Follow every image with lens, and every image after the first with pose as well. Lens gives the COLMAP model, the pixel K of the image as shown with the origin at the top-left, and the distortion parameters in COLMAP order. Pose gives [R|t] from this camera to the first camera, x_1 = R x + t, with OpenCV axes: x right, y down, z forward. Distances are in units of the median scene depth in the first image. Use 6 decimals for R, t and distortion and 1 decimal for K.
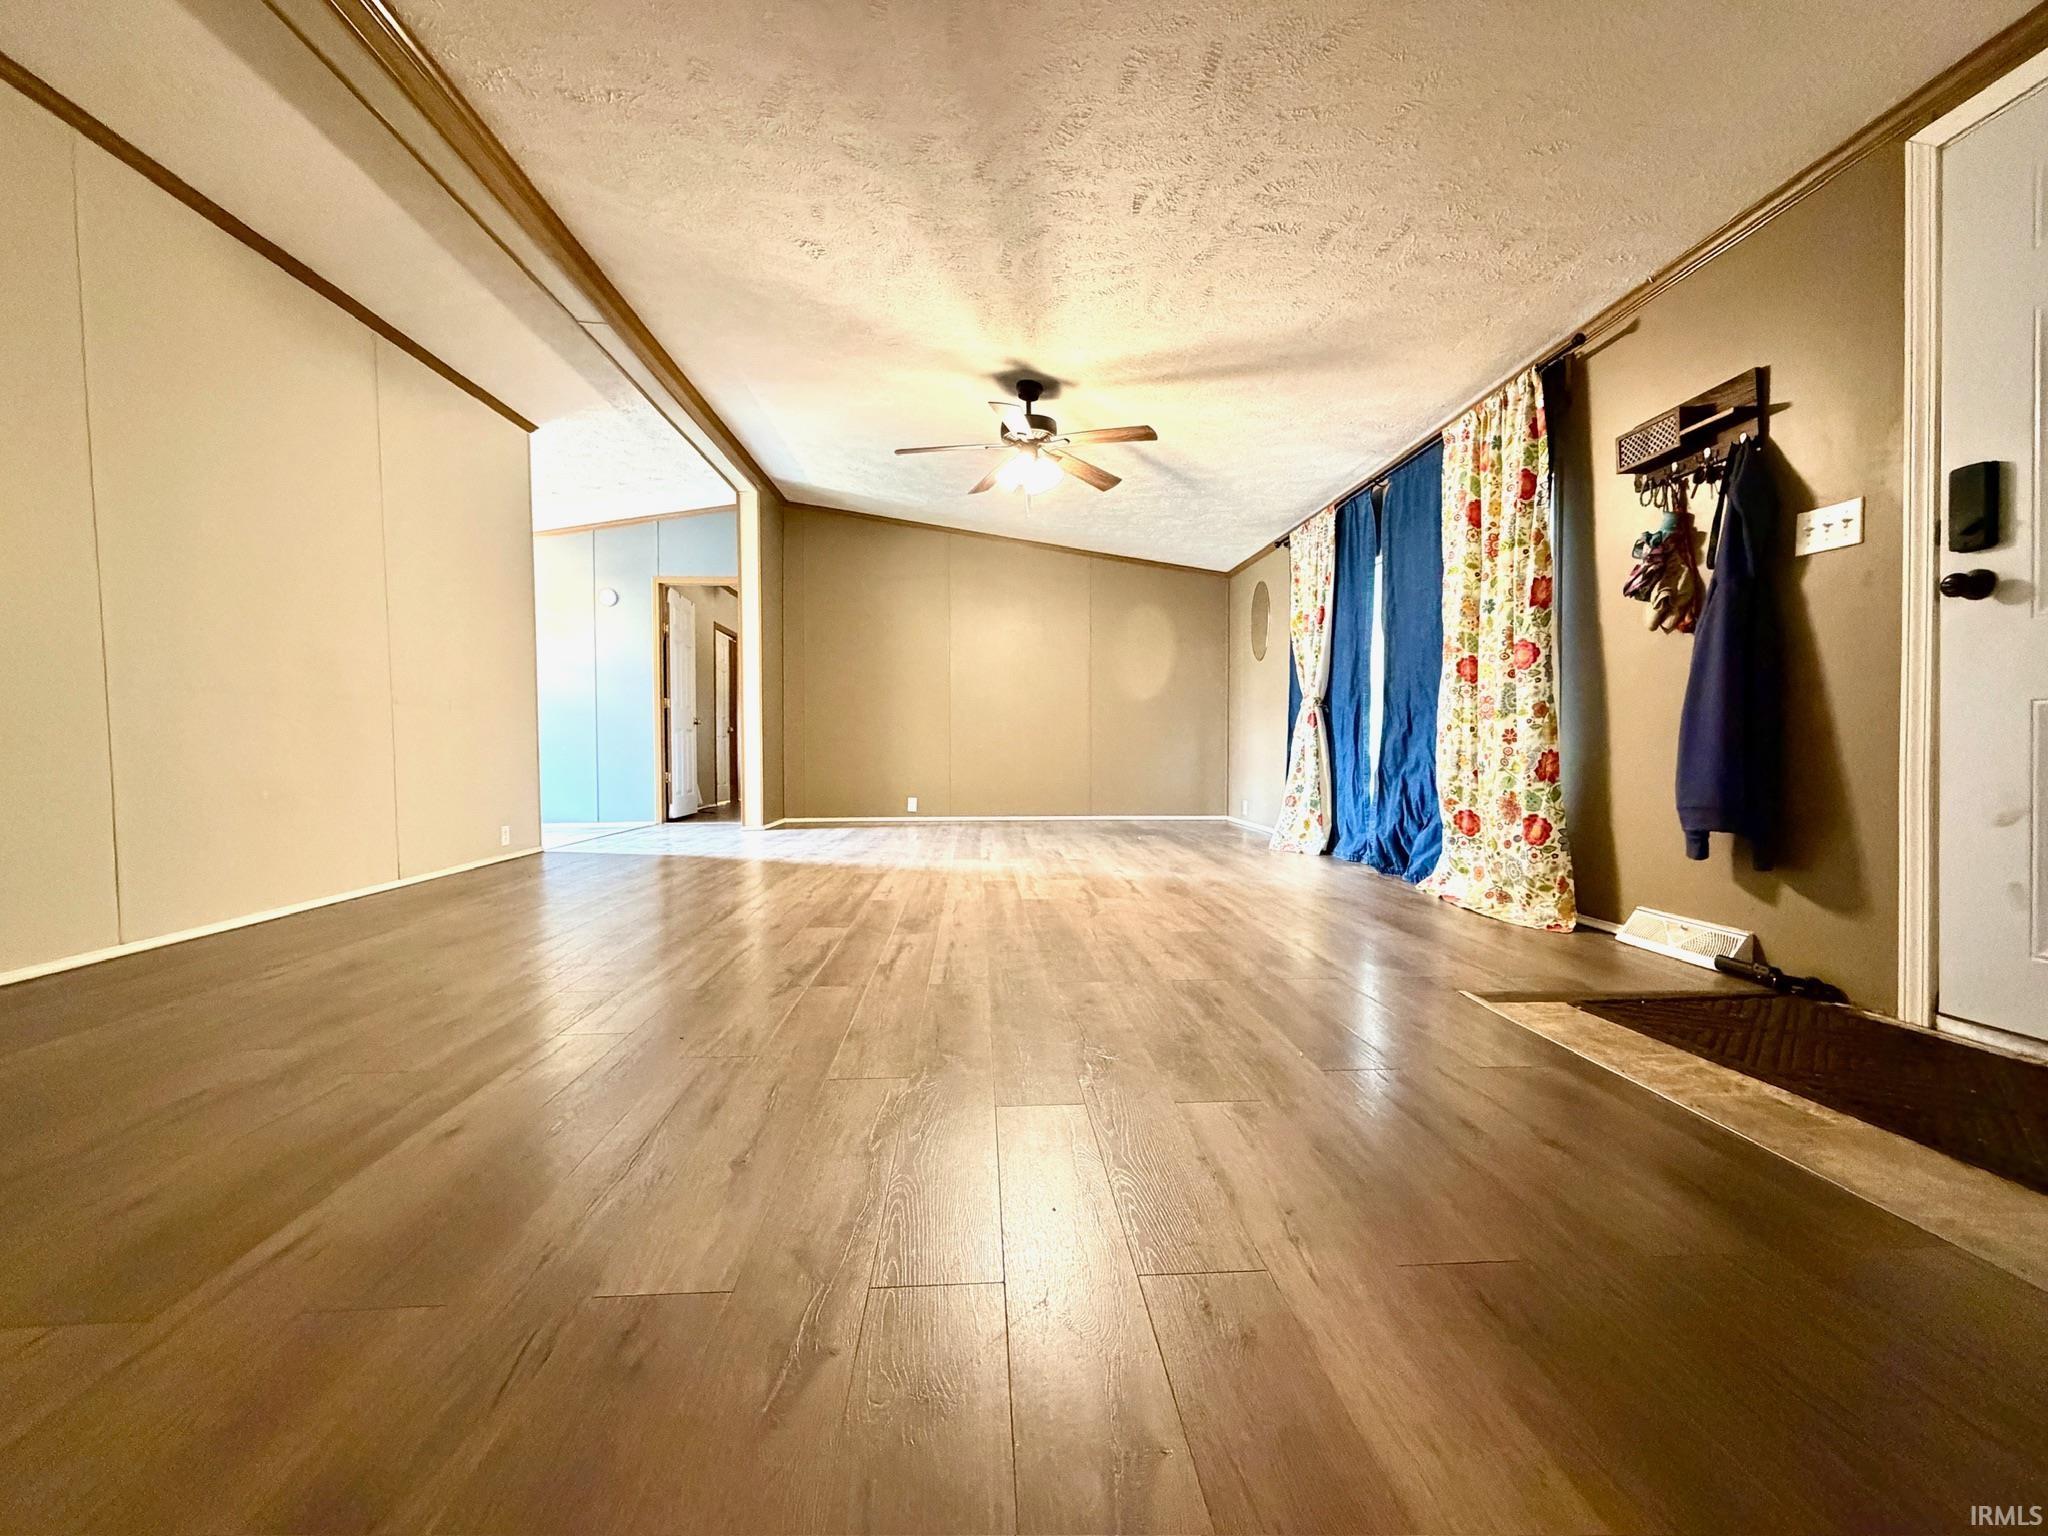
lens RADIAL K [[809.3, 0, 1020.0], [0, 809.3, 766.6], [0, 0, 1]] dist [0.001966, -0.000610]
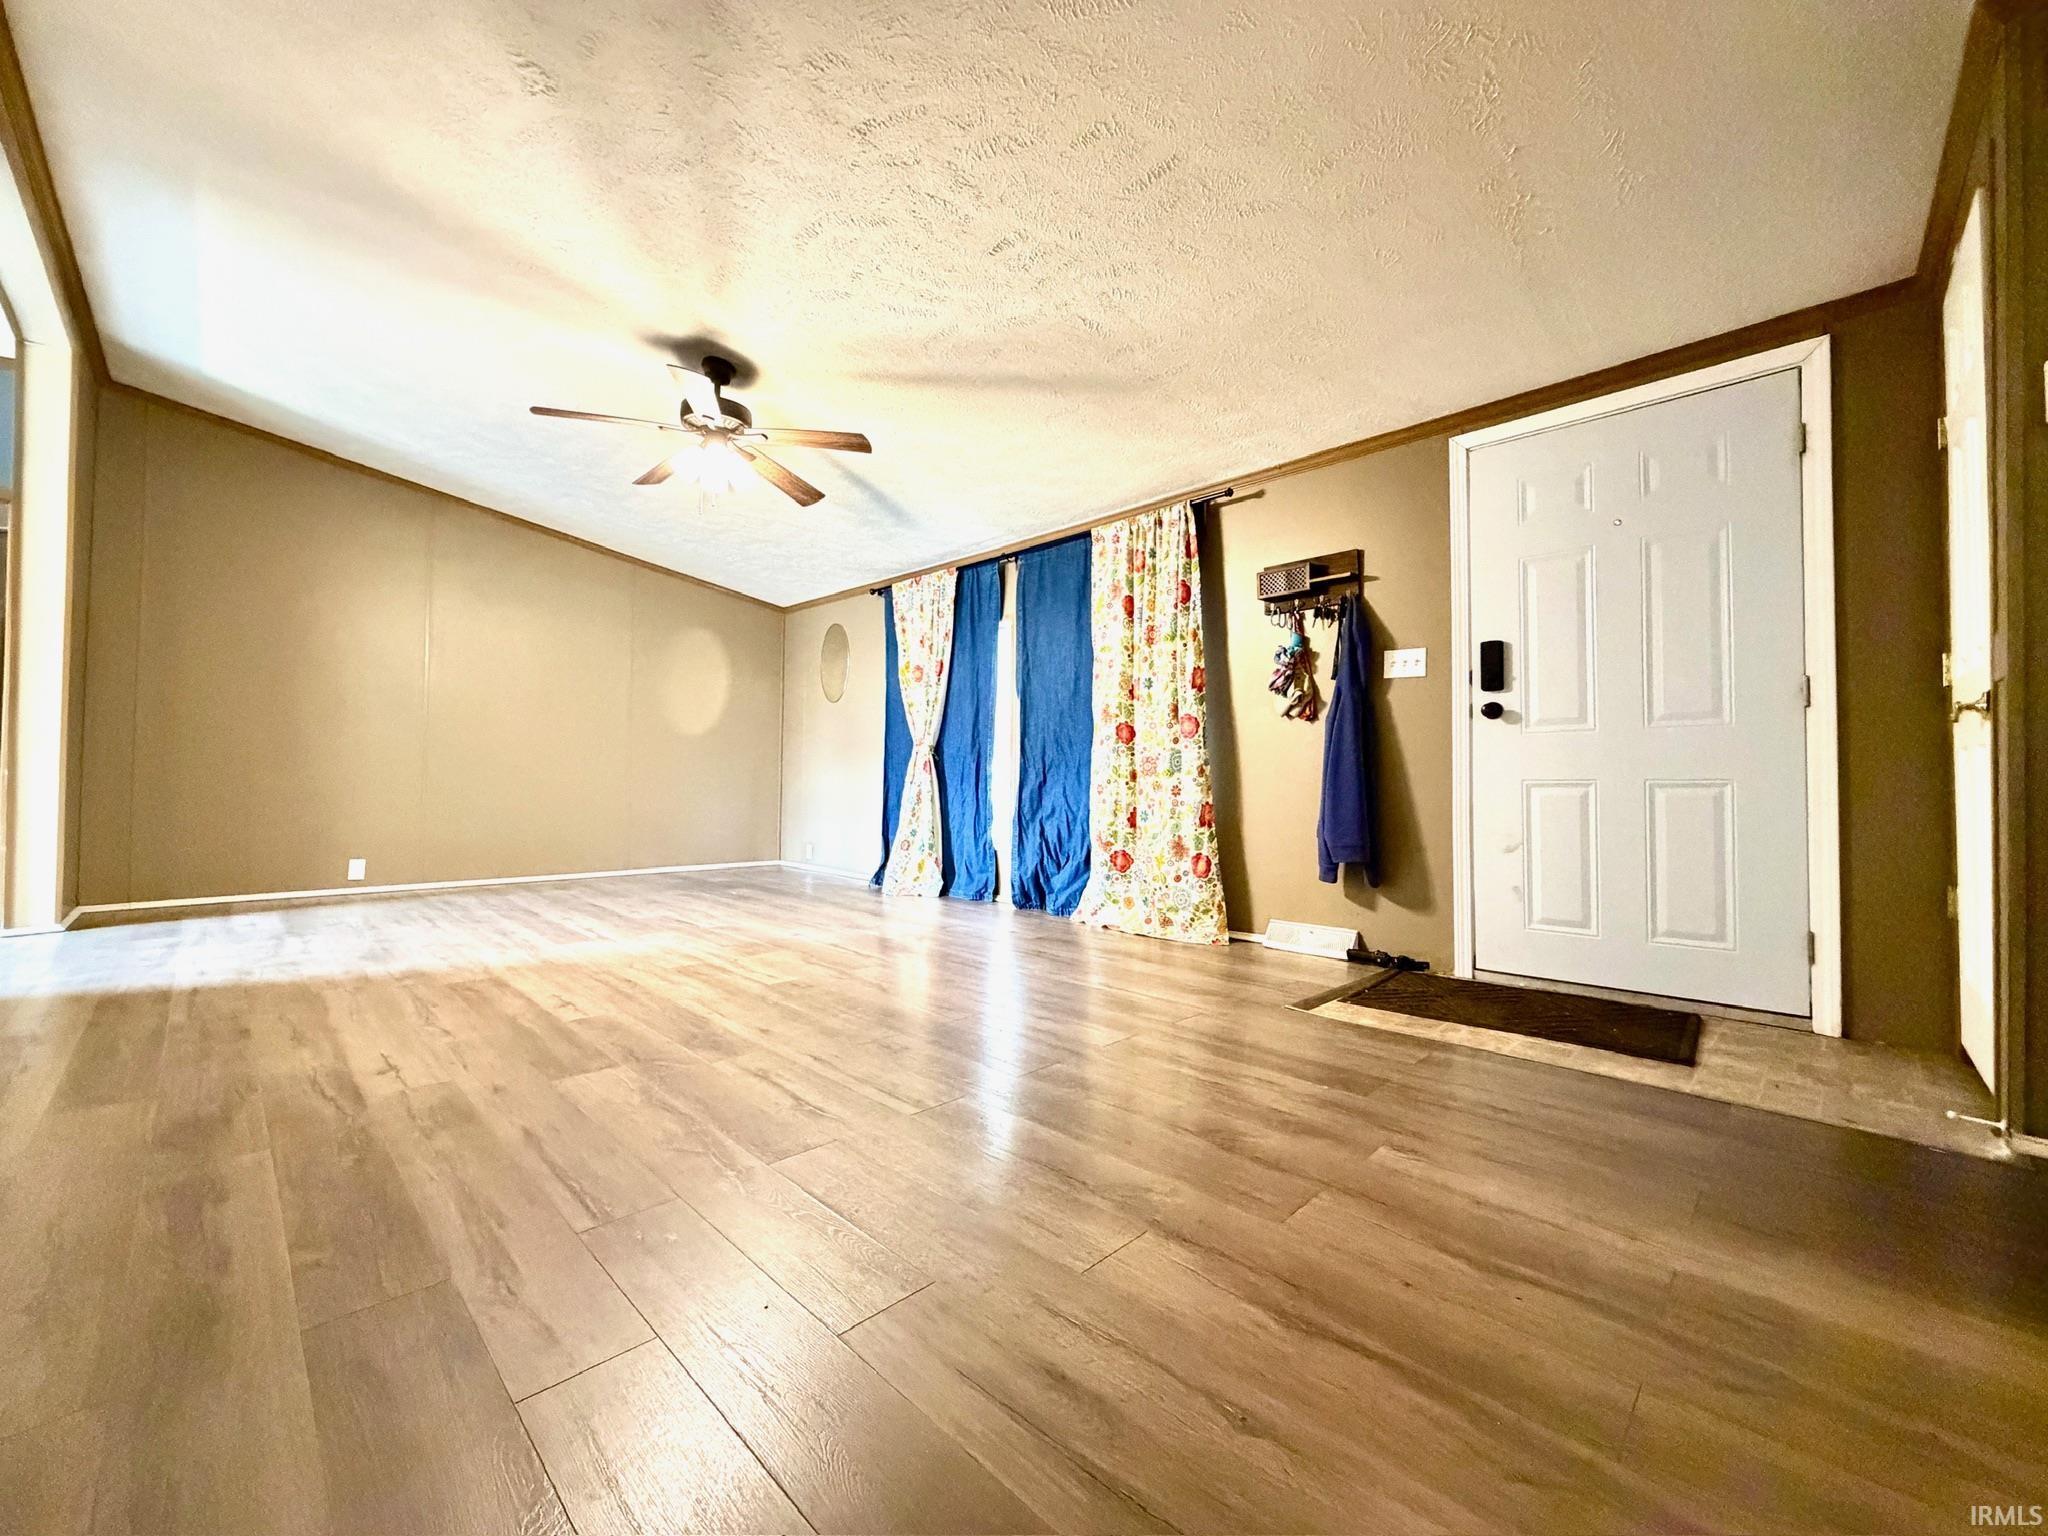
lens RADIAL K [[809.3, 0, 1018.6], [0, 809.3, 768.4], [0, 0, 1]] dist [0.001966, -0.000610]
pose [[0.745329, 0.021724, 0.666343, -0.410973], [0.003846, 0.999312, -0.036880, -0.027455], [-0.666686, 0.030050, 0.744733, 0.241274]]
